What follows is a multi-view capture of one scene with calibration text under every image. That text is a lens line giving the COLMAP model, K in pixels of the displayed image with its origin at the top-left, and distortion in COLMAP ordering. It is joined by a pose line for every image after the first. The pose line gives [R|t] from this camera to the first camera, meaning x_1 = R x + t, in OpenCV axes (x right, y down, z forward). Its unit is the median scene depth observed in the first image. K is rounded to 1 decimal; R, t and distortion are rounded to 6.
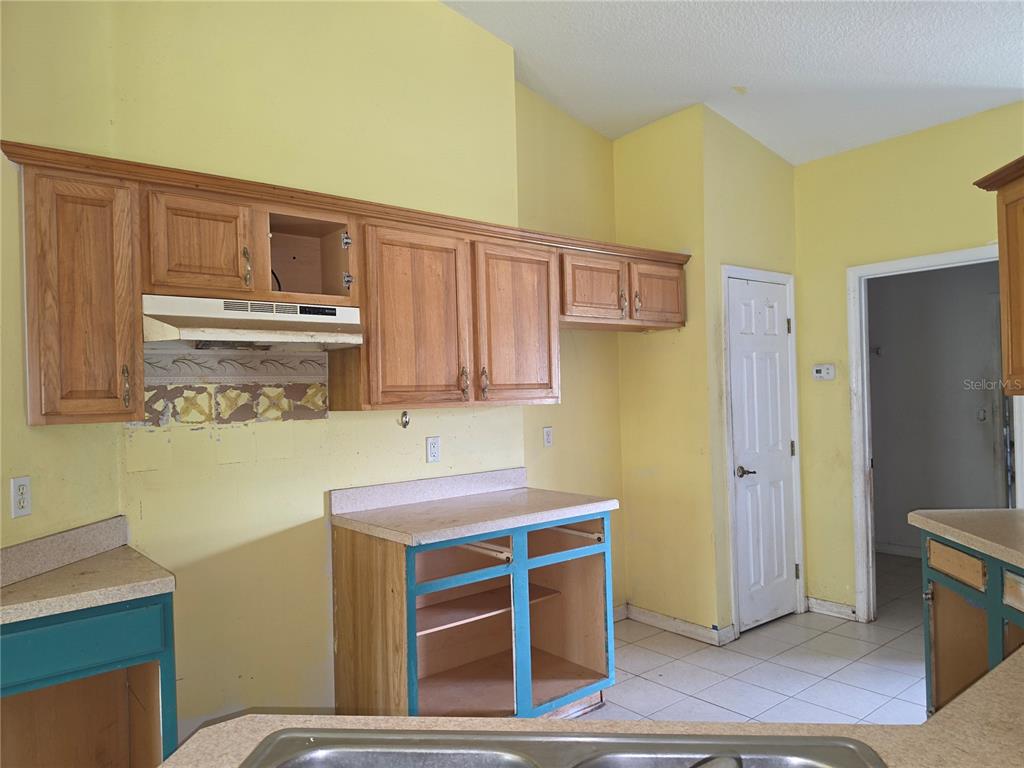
lens RADIAL K [[708.9, 0, 508.3], [0, 708.9, 386.6], [0, 0, 1]] dist [0.089315, -0.085808]
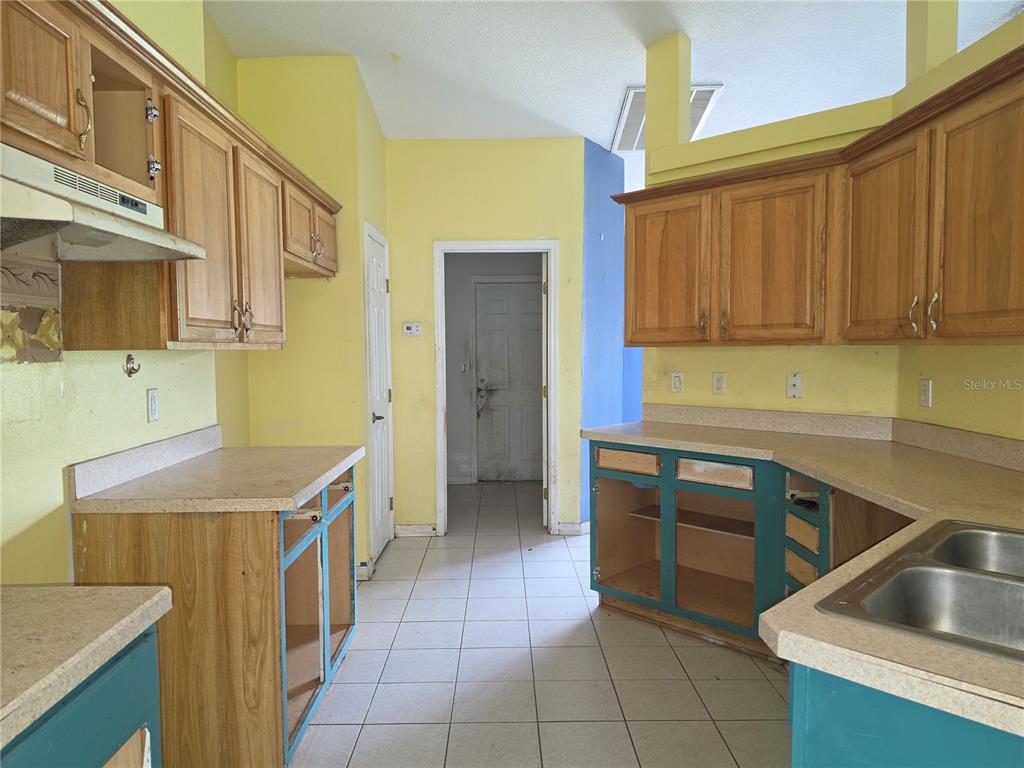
lens RADIAL K [[708.9, 0, 508.3], [0, 708.9, 386.6], [0, 0, 1]] dist [0.089315, -0.085808]
pose [[0.636634, -0.020576, 0.770892, -0.518175], [-0.019496, 0.998895, 0.042762, 0.030842], [-0.770920, -0.042253, 0.635529, 0.231444]]
